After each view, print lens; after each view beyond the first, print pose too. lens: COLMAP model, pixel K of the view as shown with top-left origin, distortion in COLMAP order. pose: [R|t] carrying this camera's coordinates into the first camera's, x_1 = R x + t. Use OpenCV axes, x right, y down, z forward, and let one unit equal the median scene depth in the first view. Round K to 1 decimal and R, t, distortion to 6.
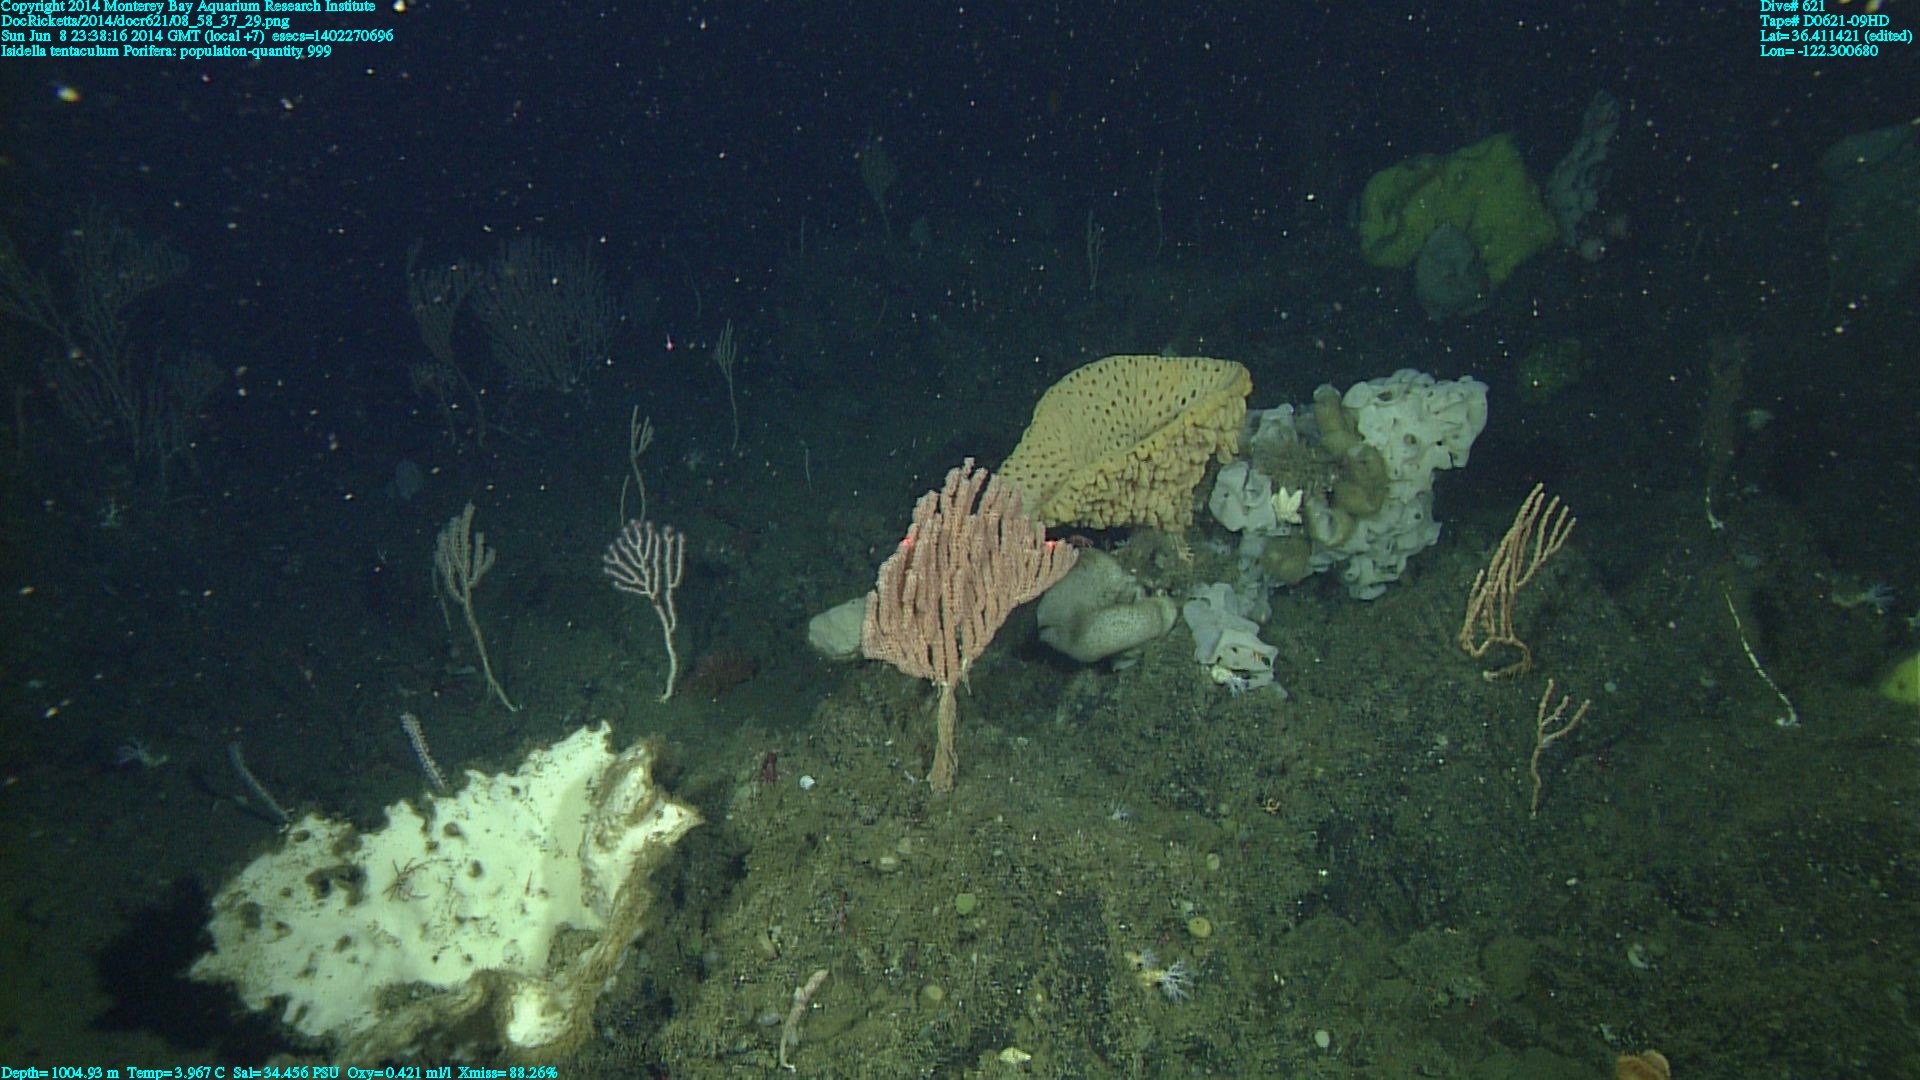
lens RADIAL K [[1186.8, 0, 985.9], [0, 1186.8, 561.3], [0, 0, 1]] dist [-0.047293, 0.129631]
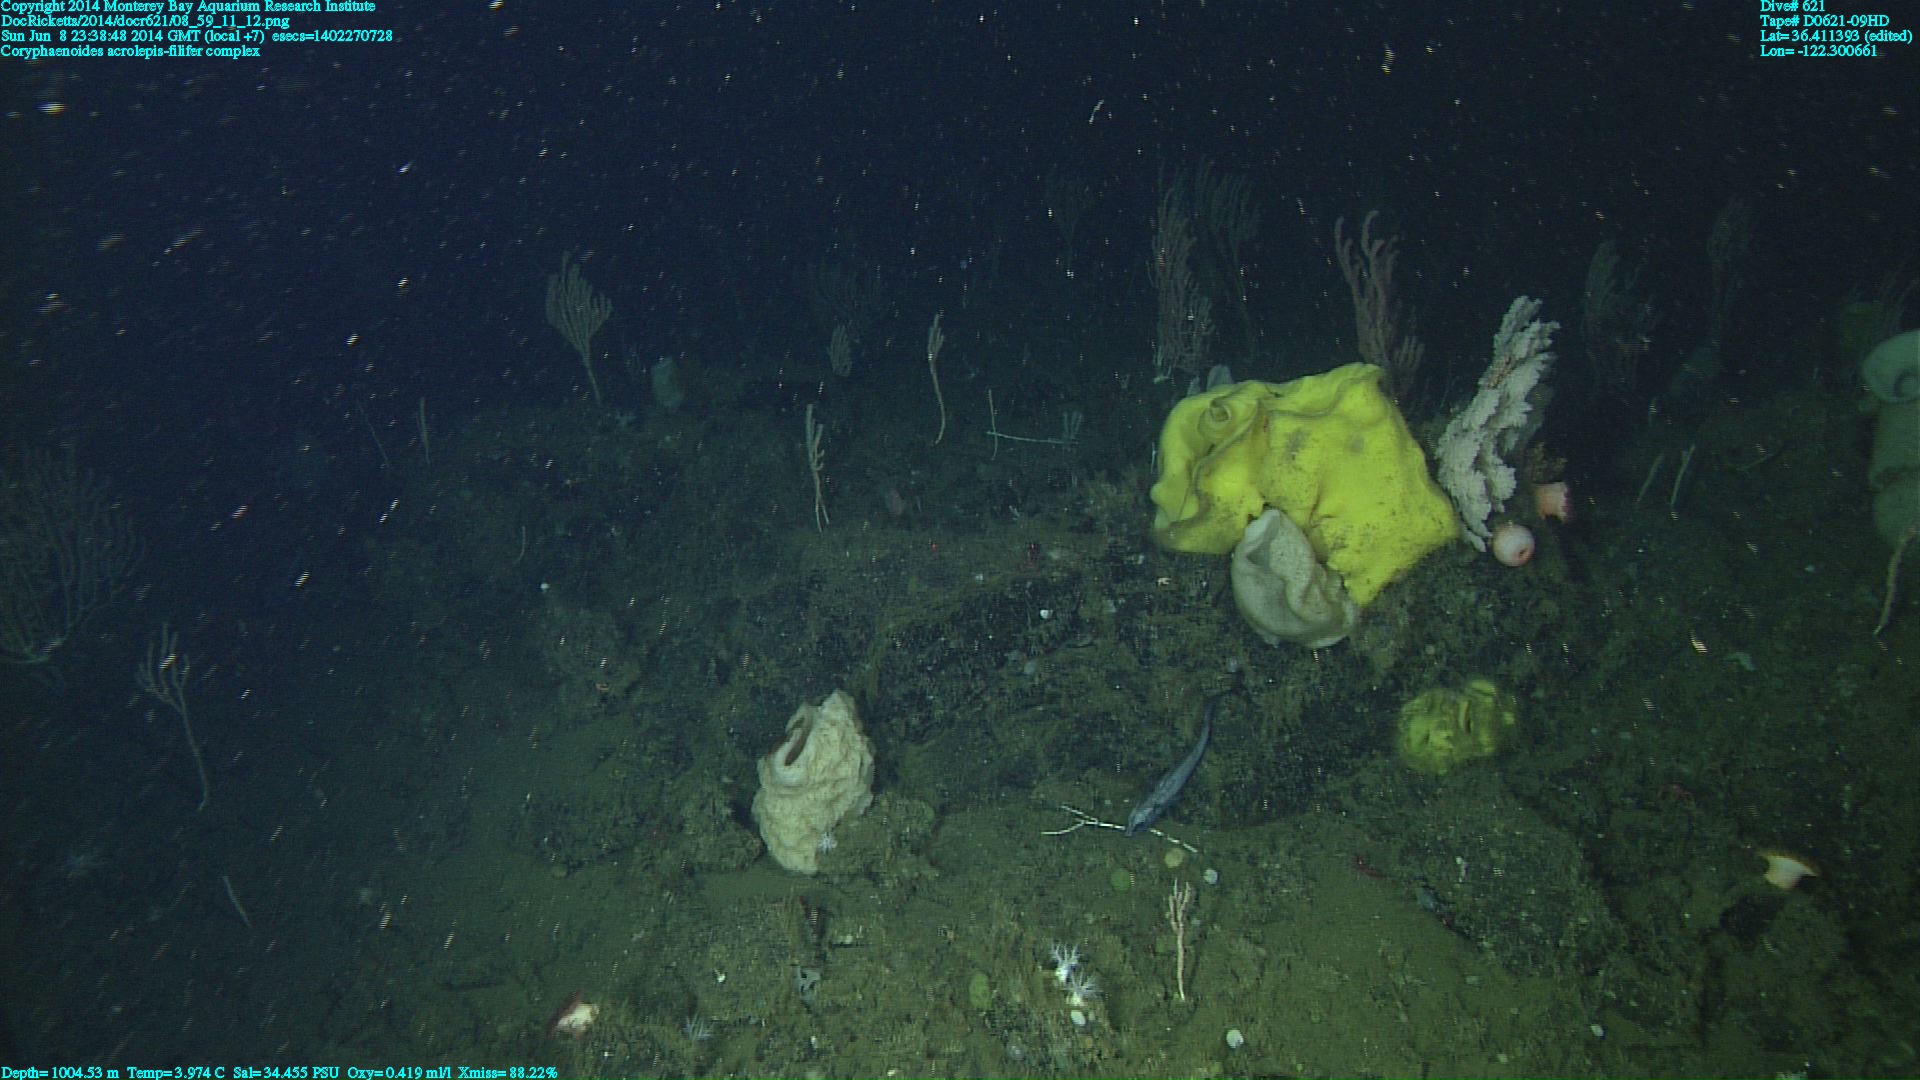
lens RADIAL K [[1186.8, 0, 985.9], [0, 1186.8, 561.3], [0, 0, 1]] dist [-0.047293, 0.129631]
pose [[0.999995, 0.001815, 0.002410, 0.391506], [-0.001818, 0.999998, 0.001190, -0.424914], [-0.002408, -0.001194, 0.999996, 0.637444]]
